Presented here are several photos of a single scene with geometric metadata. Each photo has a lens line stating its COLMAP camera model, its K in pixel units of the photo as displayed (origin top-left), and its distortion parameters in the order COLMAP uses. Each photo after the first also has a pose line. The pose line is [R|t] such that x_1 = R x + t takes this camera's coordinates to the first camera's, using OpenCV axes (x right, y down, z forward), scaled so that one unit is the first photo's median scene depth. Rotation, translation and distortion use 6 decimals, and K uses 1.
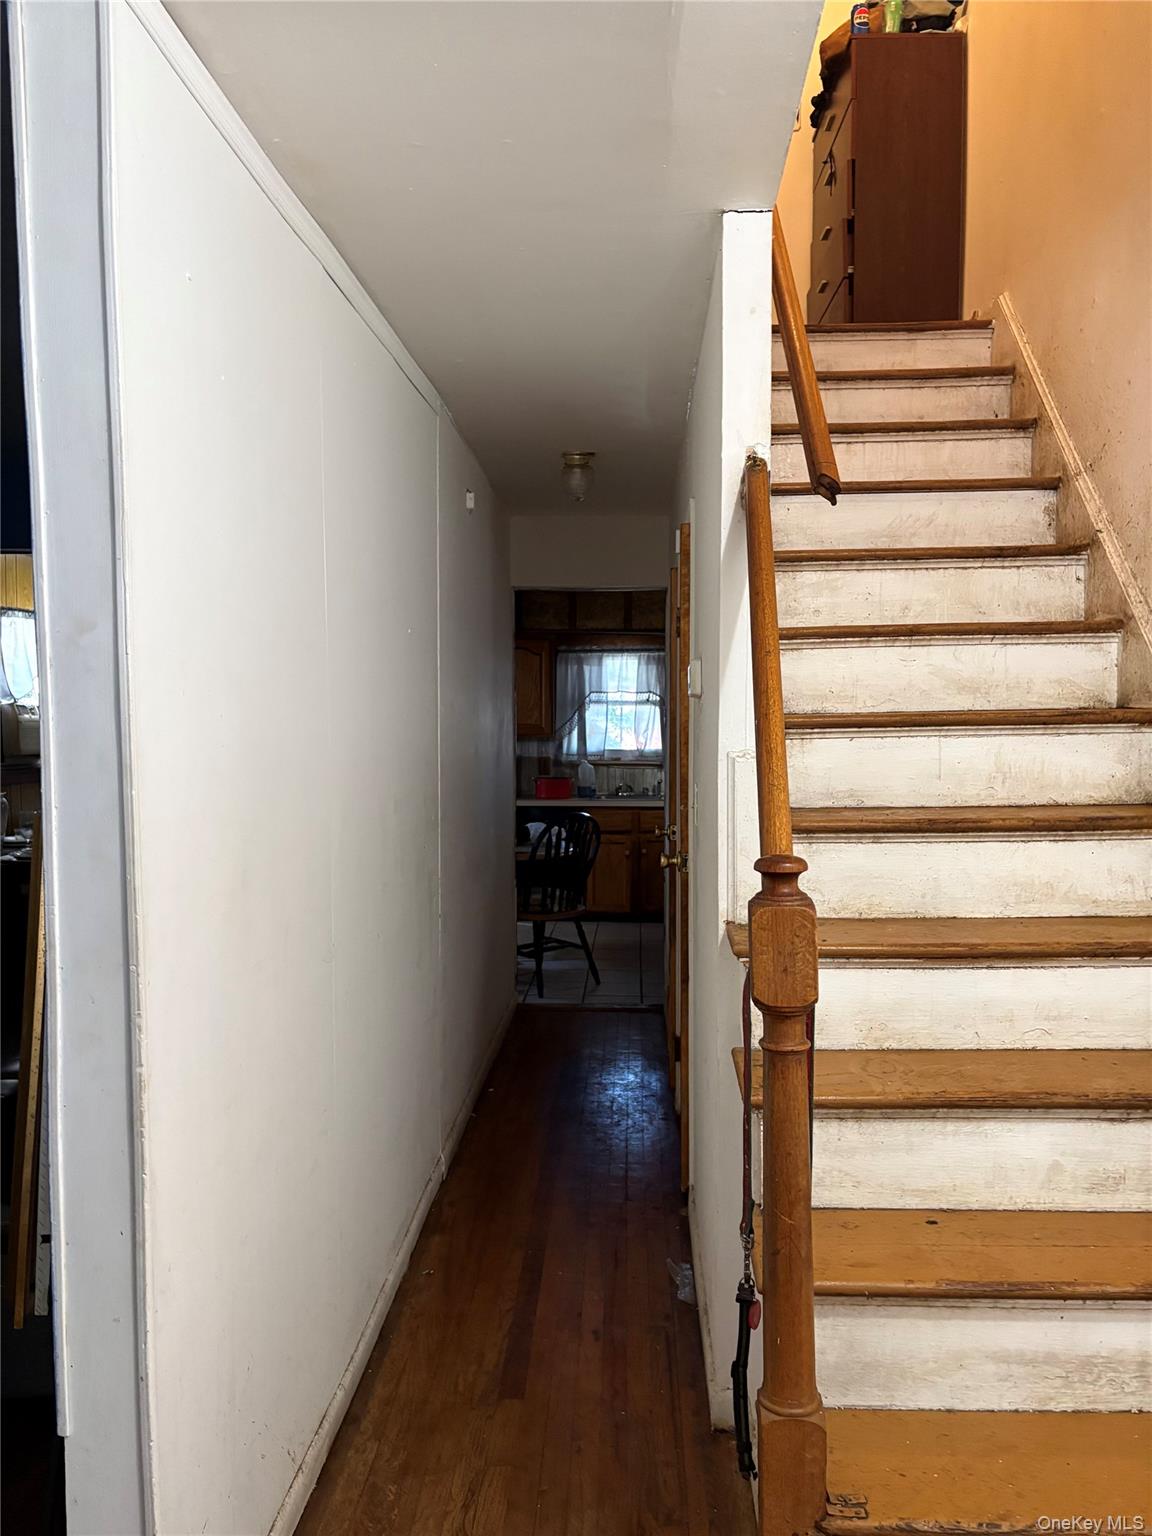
lens RADIAL K [[1162.2, 0, 582.7], [0, 1162.2, 770.9], [0, 0, 1]] dist [0.048527, -0.051294]
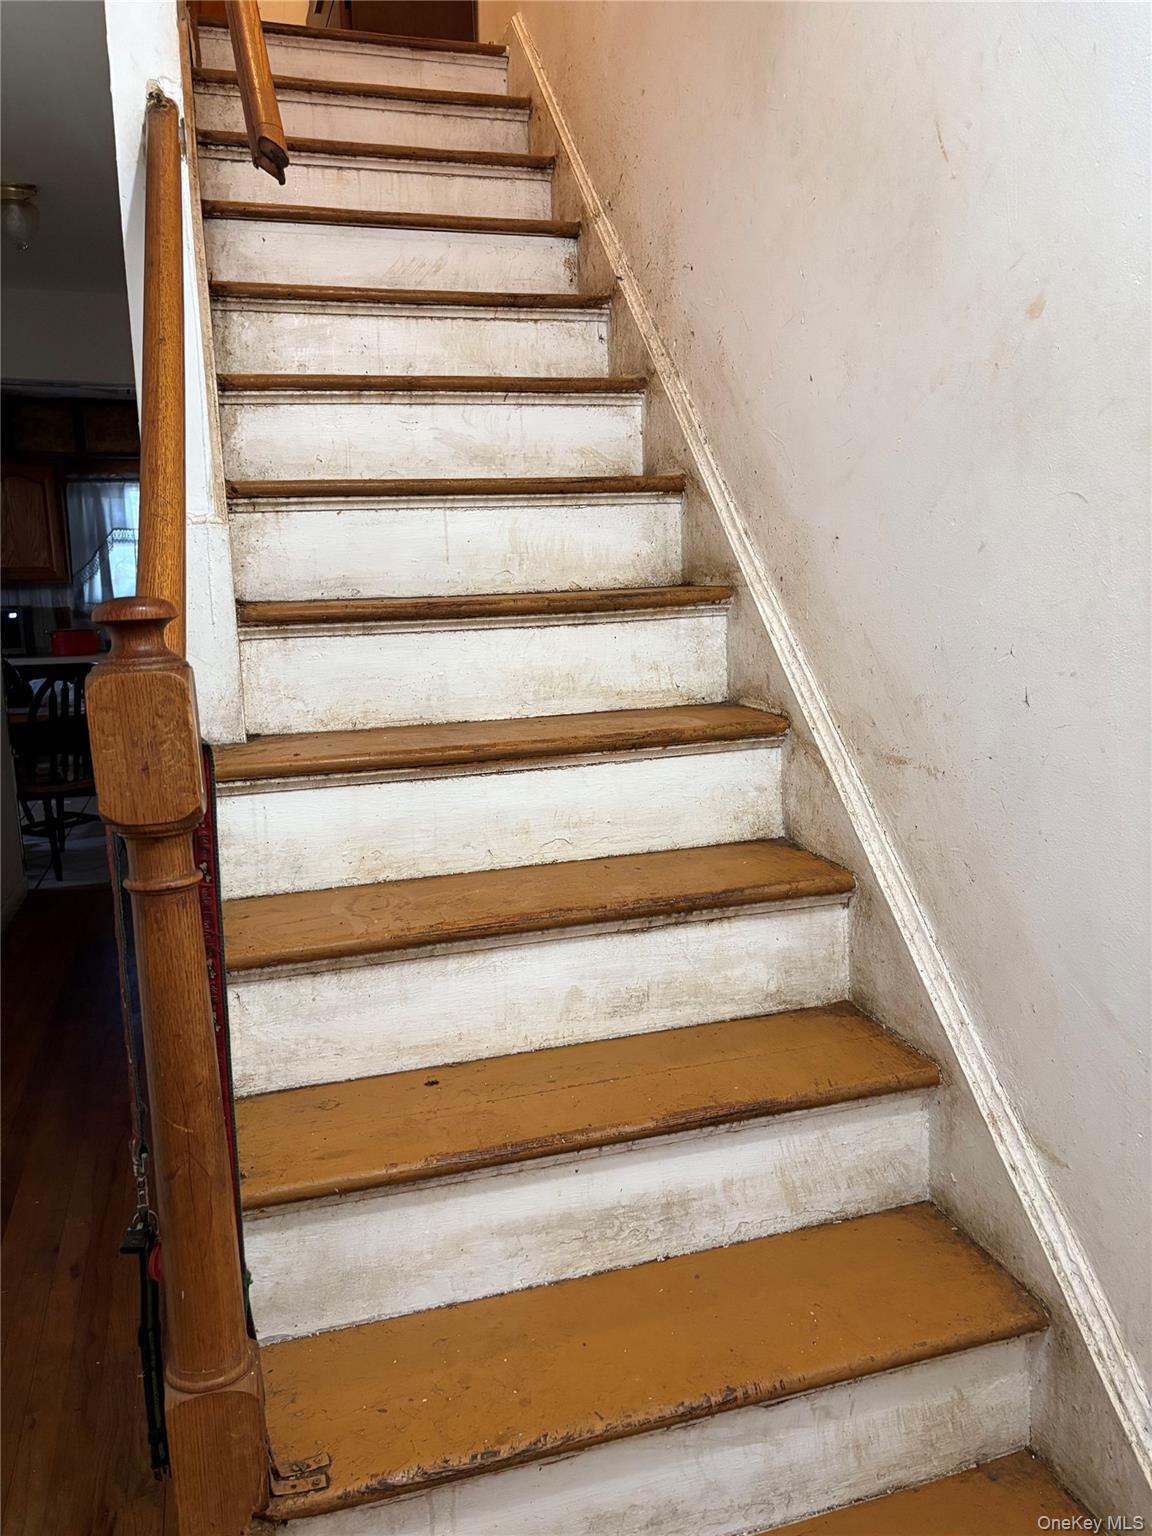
lens RADIAL K [[1162.2, 0, 571.5], [0, 1162.2, 767.9], [0, 0, 1]] dist [0.048527, -0.051294]
pose [[0.943232, -0.073722, 0.323850, 0.117534], [0.037245, 0.992383, 0.117430, 0.063915], [-0.330040, -0.098702, 0.938793, 0.189440]]
